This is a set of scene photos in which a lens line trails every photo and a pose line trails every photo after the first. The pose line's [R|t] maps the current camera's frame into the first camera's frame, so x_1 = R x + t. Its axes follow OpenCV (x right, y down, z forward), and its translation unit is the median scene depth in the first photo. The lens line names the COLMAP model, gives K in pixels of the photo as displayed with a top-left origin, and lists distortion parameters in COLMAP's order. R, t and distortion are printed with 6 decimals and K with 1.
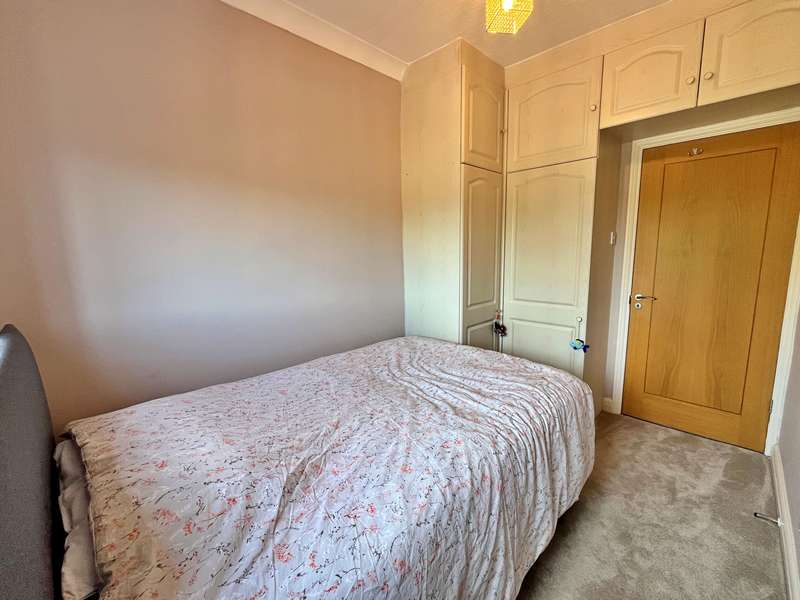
lens RADIAL K [[332.2, 0, 398.4], [0, 332.2, 300.9], [0, 0, 1]] dist [-0.001928, -0.000452]
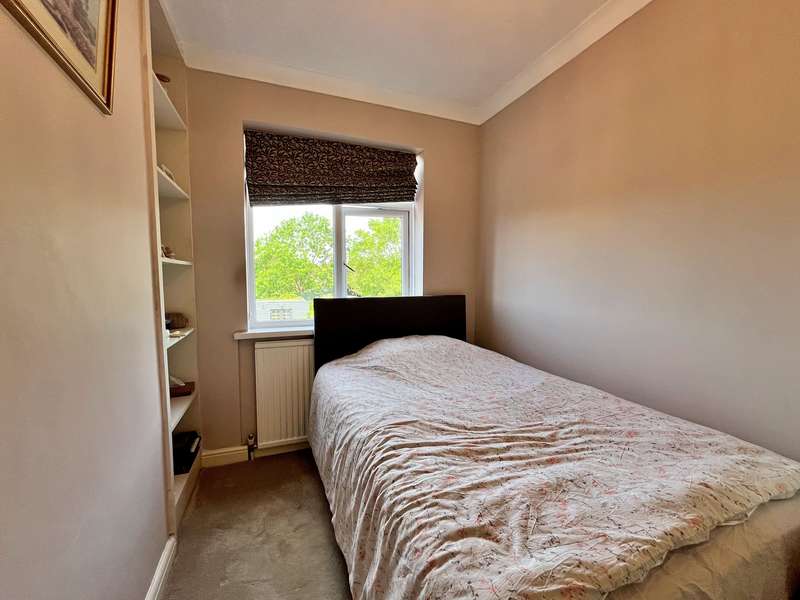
lens RADIAL K [[332.2, 0, 398.4], [0, 332.2, 300.9], [0, 0, 1]] dist [-0.001928, -0.000452]
pose [[-0.391248, 0.091261, -0.915749, 0.855698], [-0.130383, 0.979537, 0.153324, -0.130888], [0.911002, 0.179386, -0.371342, 0.982427]]
